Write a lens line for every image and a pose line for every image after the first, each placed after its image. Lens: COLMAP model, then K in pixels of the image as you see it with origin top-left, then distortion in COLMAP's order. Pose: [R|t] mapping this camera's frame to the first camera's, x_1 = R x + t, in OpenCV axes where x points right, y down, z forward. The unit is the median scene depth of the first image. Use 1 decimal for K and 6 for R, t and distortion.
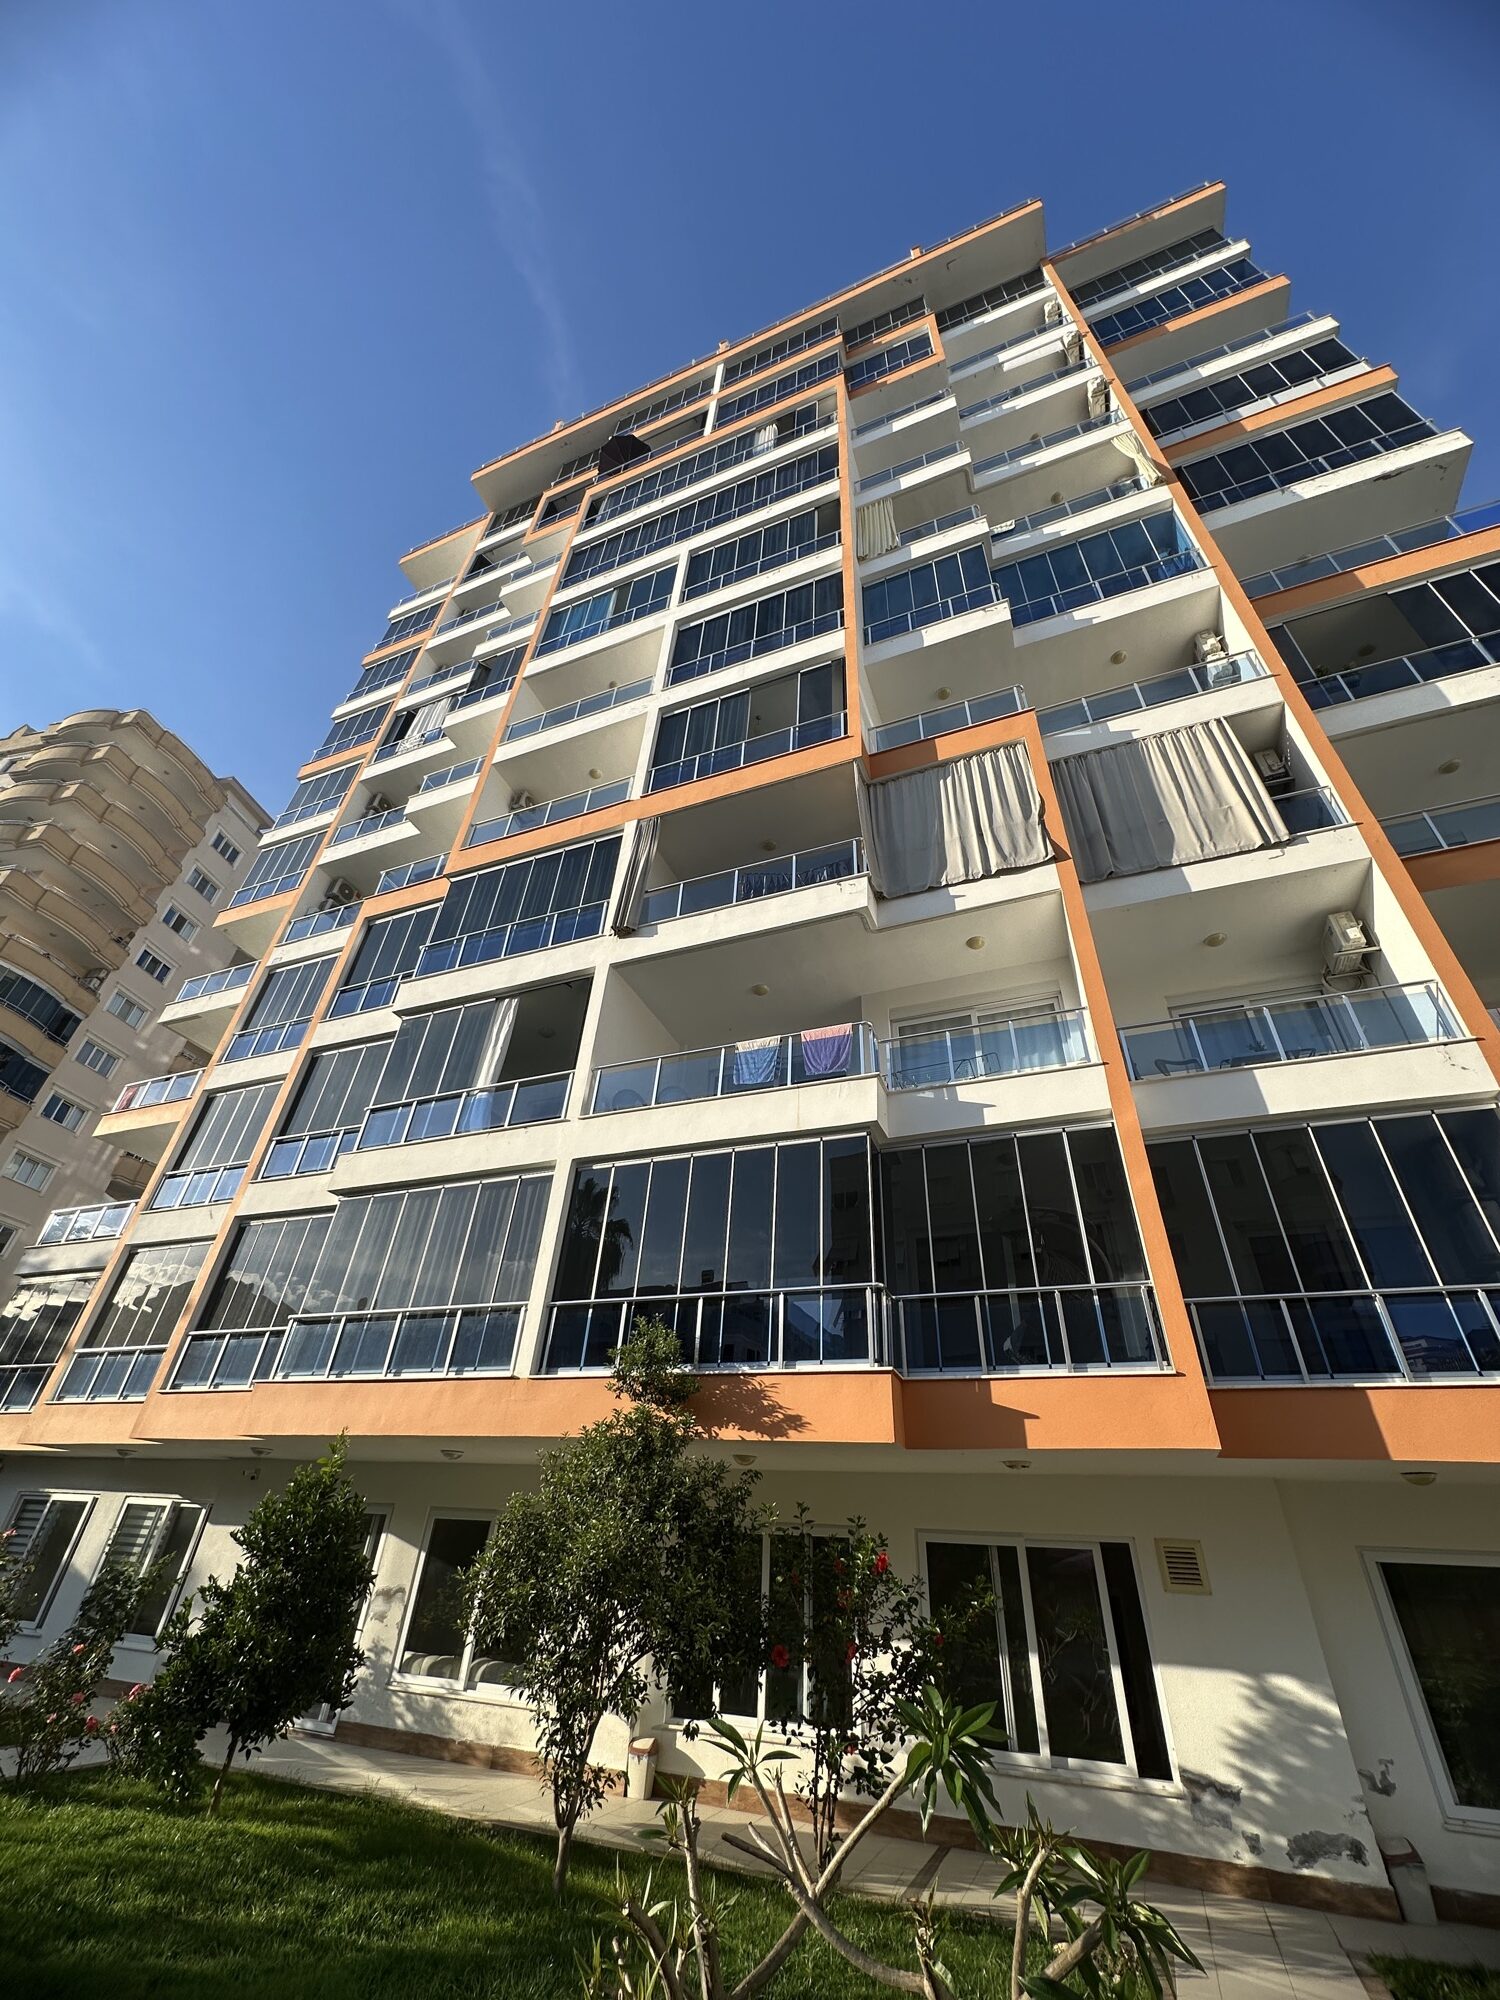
lens RADIAL K [[795.1, 0, 760.4], [0, 795.1, 1012.3], [0, 0, 1]] dist [-0.004764, 0.000946]
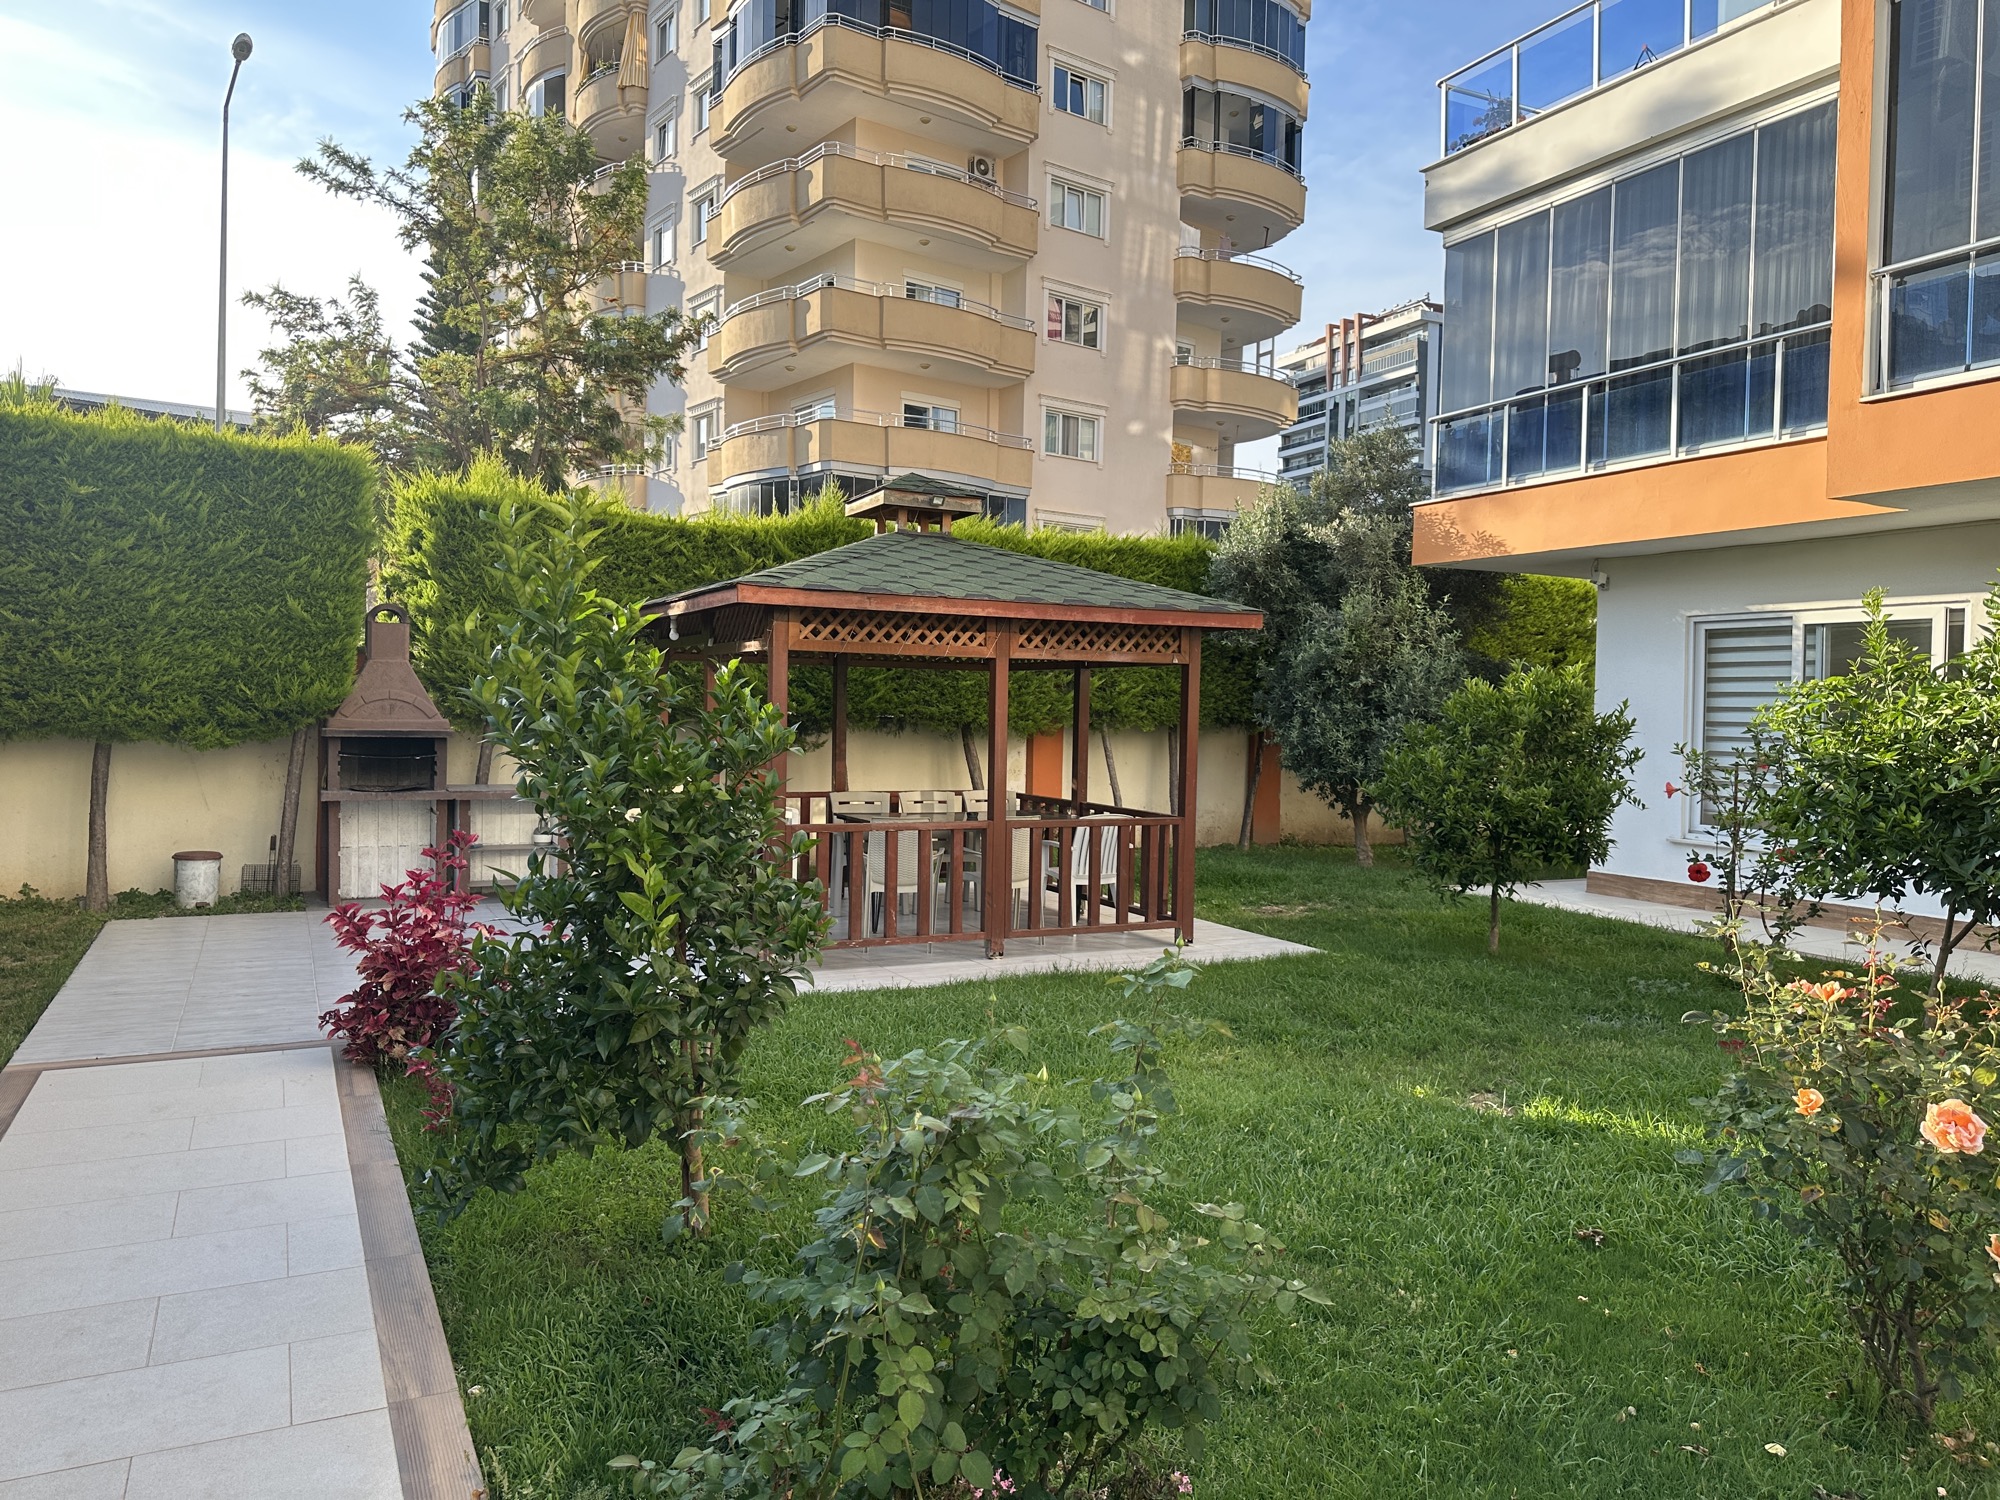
lens RADIAL K [[1423.7, 0, 993.3], [0, 1423.7, 747.7], [0, 0, 1]] dist [0.010210, -0.006793]
pose [[0.740549, -0.022220, -0.671634, -0.960476], [0.402019, 0.815527, 0.416289, 0.219313], [0.538486, -0.578293, 0.612871, 0.315600]]
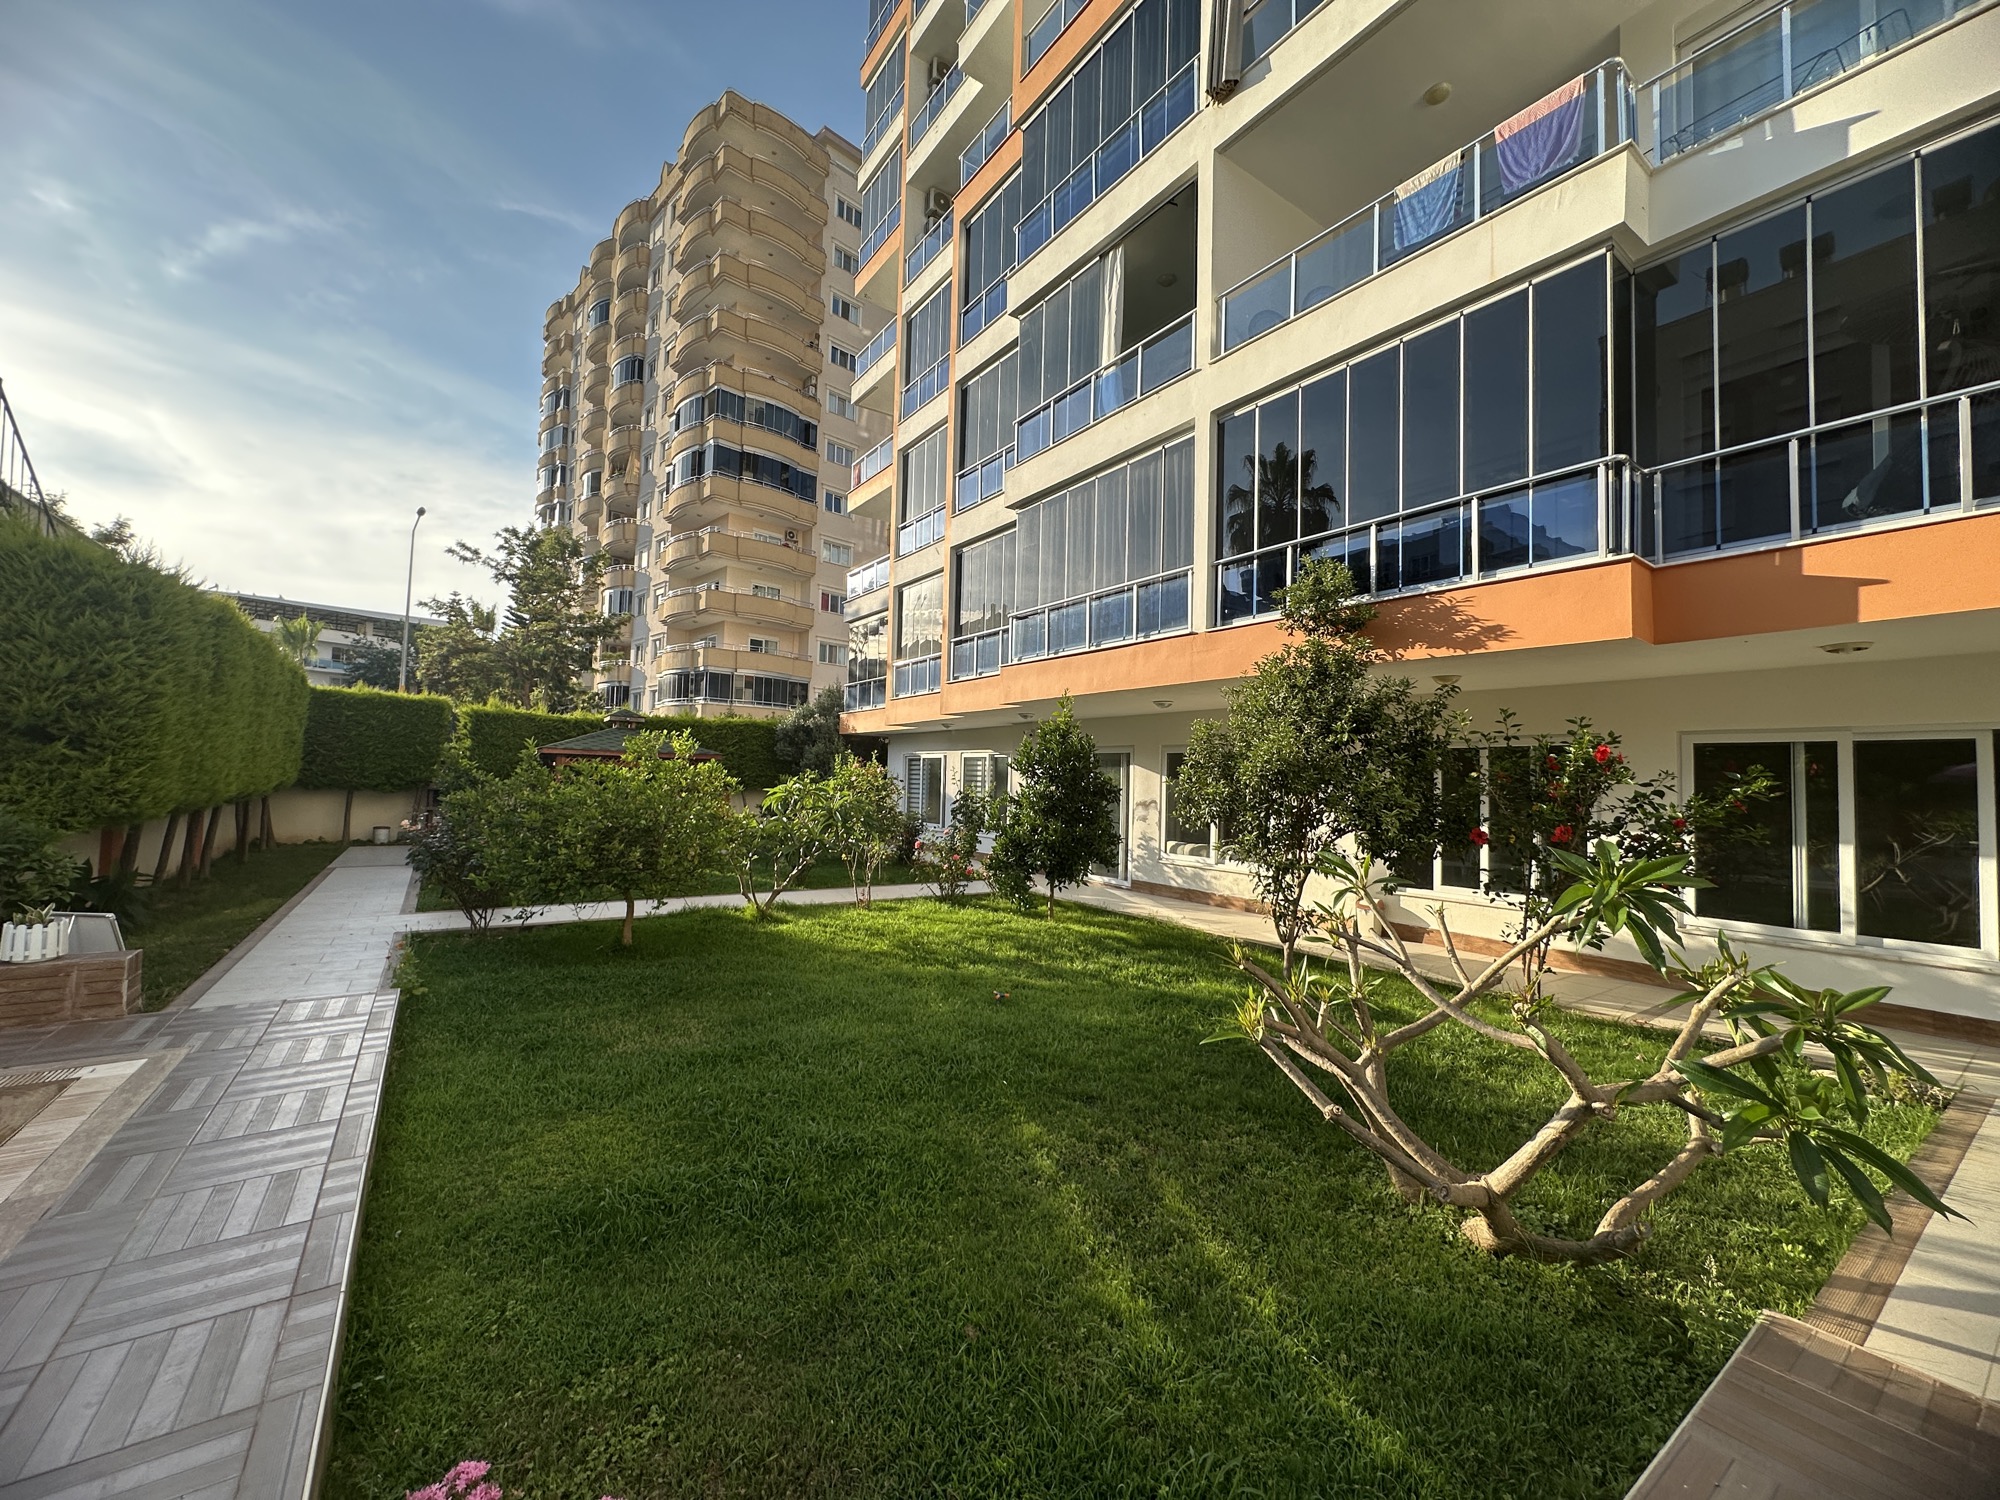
lens RADIAL K [[795.1, 0, 1007.2], [0, 795.1, 753.5], [0, 0, 1]] dist [-0.004764, 0.000946]
pose [[0.831887, -0.049460, -0.552737, 0.058373], [0.331517, 0.843054, 0.423505, 0.056658], [0.445040, -0.535550, 0.717722, 0.034453]]
